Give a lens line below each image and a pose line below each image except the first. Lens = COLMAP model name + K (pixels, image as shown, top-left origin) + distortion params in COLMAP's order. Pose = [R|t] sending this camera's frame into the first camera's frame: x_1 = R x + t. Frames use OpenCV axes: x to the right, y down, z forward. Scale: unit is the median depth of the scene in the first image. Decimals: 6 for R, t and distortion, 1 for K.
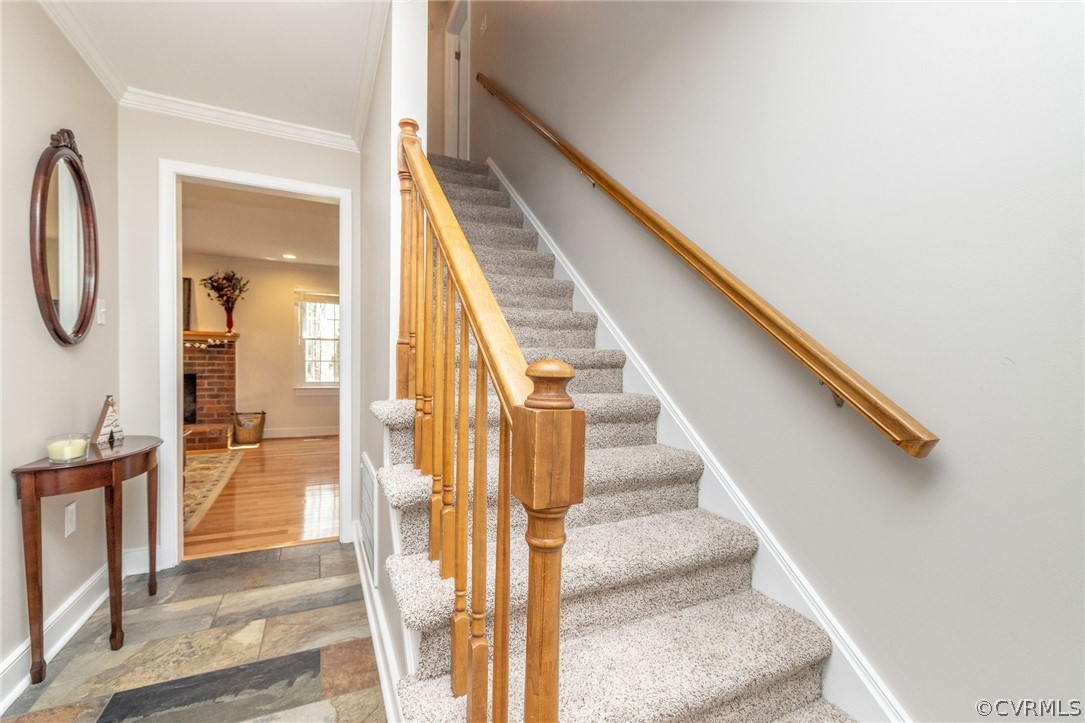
lens RADIAL K [[450.3, 0, 542.6], [0, 450.3, 369.5], [0, 0, 1]] dist [-0.004803, -0.000890]
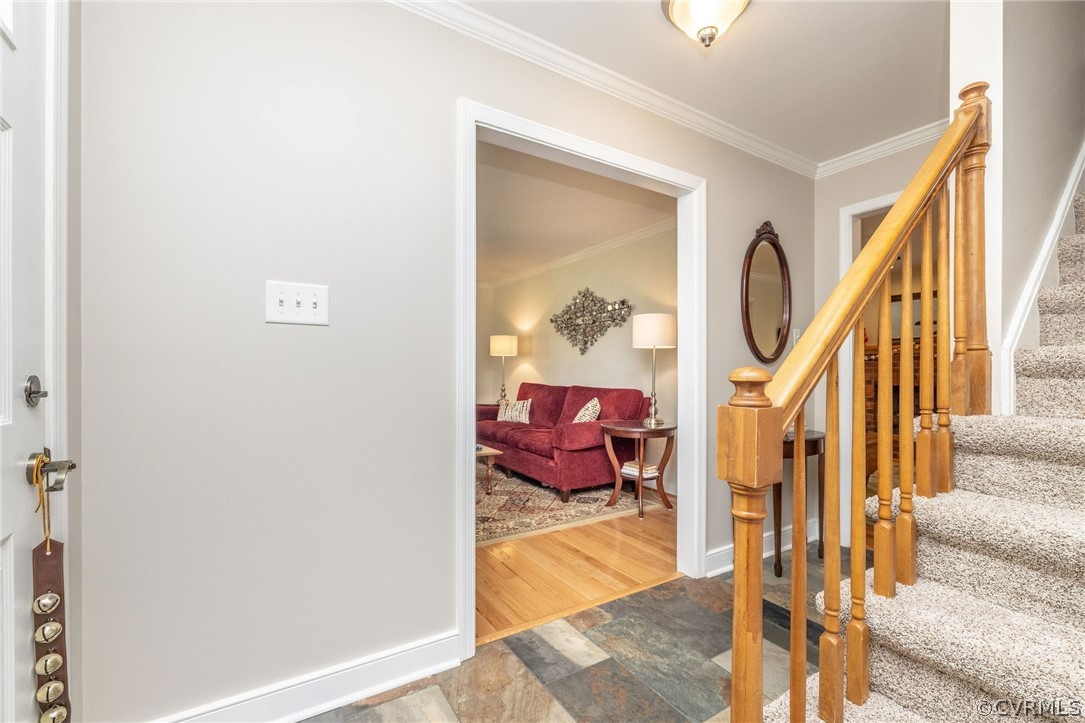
lens RADIAL K [[450.3, 0, 542.0], [0, 450.3, 369.8], [0, 0, 1]] dist [-0.004803, -0.000890]
pose [[0.096847, -0.017818, -0.995140, 0.452137], [-0.011861, 0.999748, -0.019055, 0.005992], [0.995229, 0.013648, 0.096612, 0.119763]]
